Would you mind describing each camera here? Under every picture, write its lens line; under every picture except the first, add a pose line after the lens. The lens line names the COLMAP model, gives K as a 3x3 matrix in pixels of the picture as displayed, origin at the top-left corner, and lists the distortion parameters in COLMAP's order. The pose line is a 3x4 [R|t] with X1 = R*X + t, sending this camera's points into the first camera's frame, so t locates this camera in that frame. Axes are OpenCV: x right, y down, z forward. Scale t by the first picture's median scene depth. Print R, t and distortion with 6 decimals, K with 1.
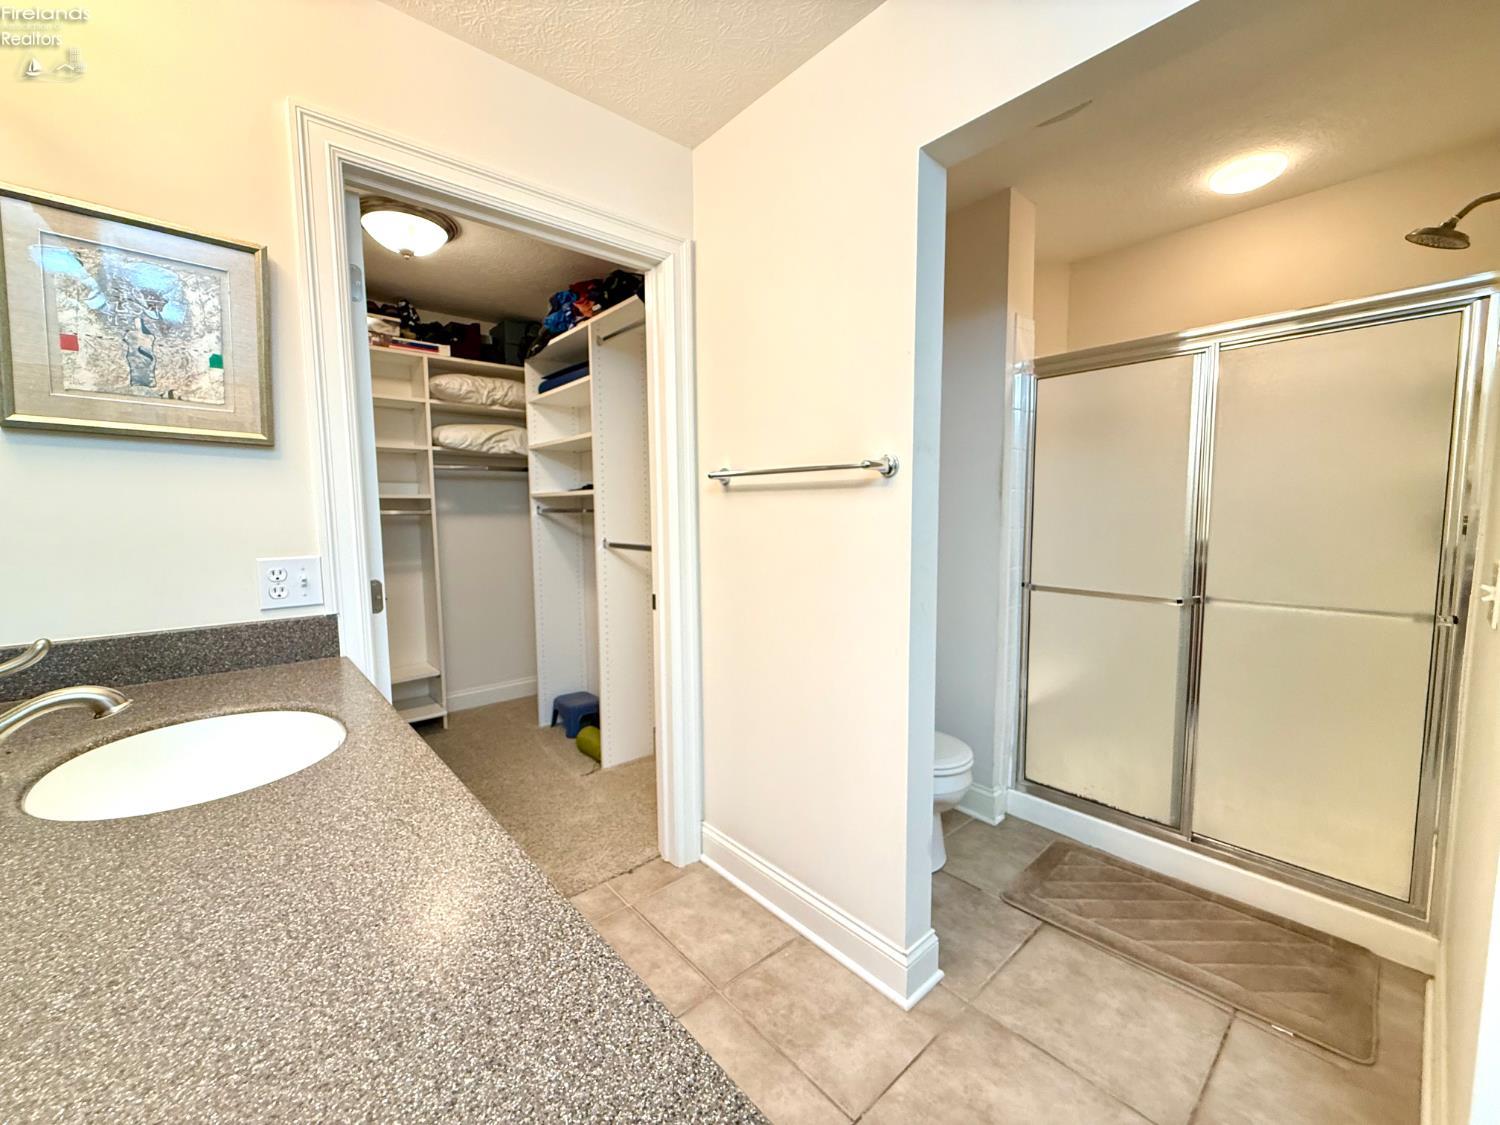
lens RADIAL K [[599.1, 0, 744.6], [0, 599.1, 563.1], [0, 0, 1]] dist [0.000152, -0.000254]
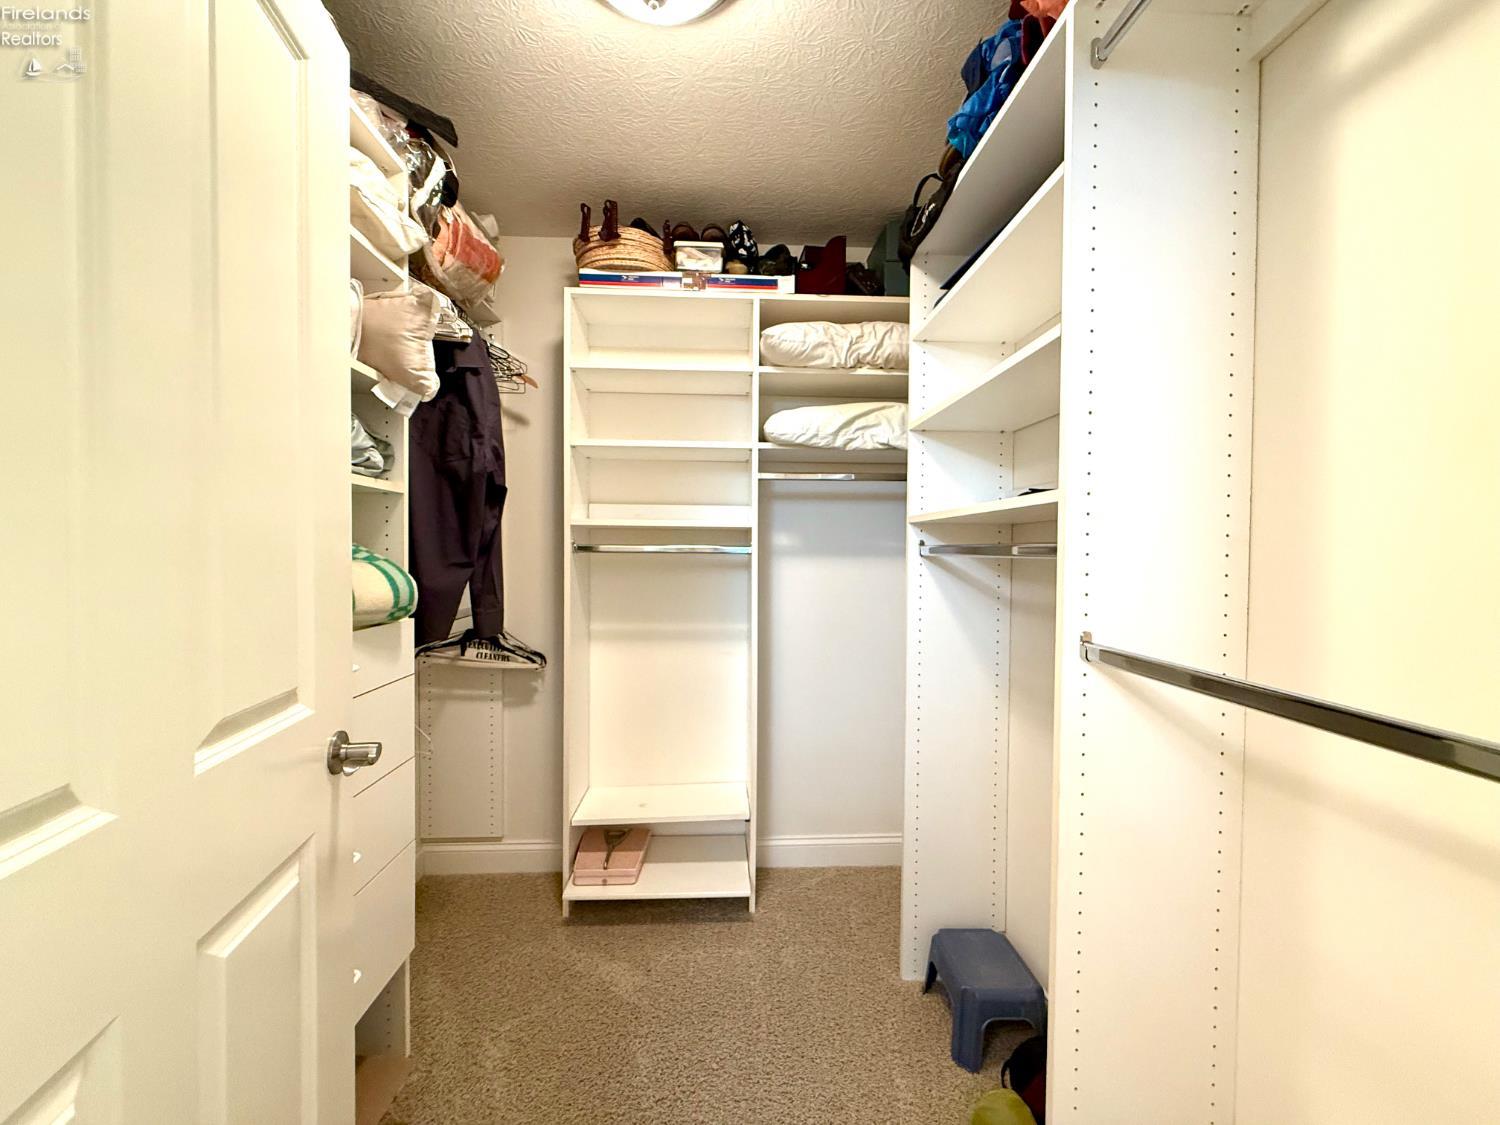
lens RADIAL K [[599.1, 0, 748.8], [0, 599.1, 565.2], [0, 0, 1]] dist [0.000152, -0.000254]
pose [[0.788660, 0.027623, -0.614208, -0.151742], [-0.068603, 0.996706, -0.043263, -0.043480], [0.610990, 0.076256, 0.787957, 0.525851]]
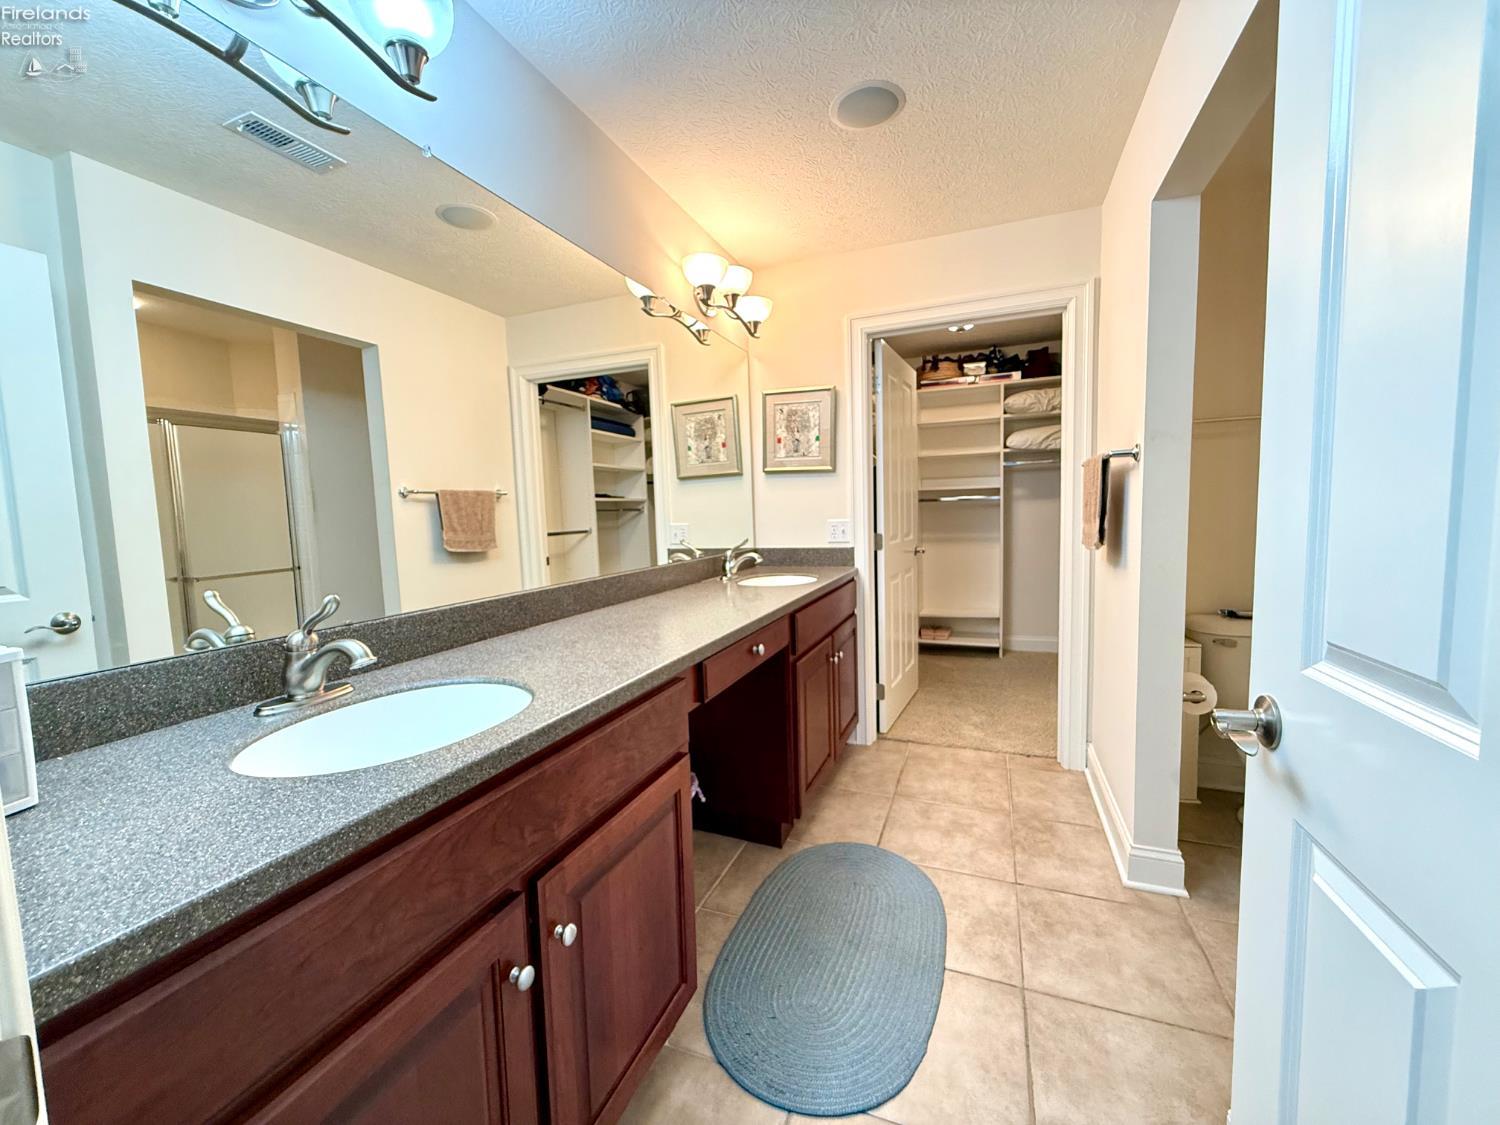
lens RADIAL K [[599.1, 0, 755.5], [0, 599.1, 561.6], [0, 0, 1]] dist [0.000152, -0.000254]
pose [[0.468297, 0.071186, -0.880699, 0.434195], [-0.052404, 0.997232, 0.052741, 0.017533], [0.882016, 0.021453, 0.470731, -0.131855]]
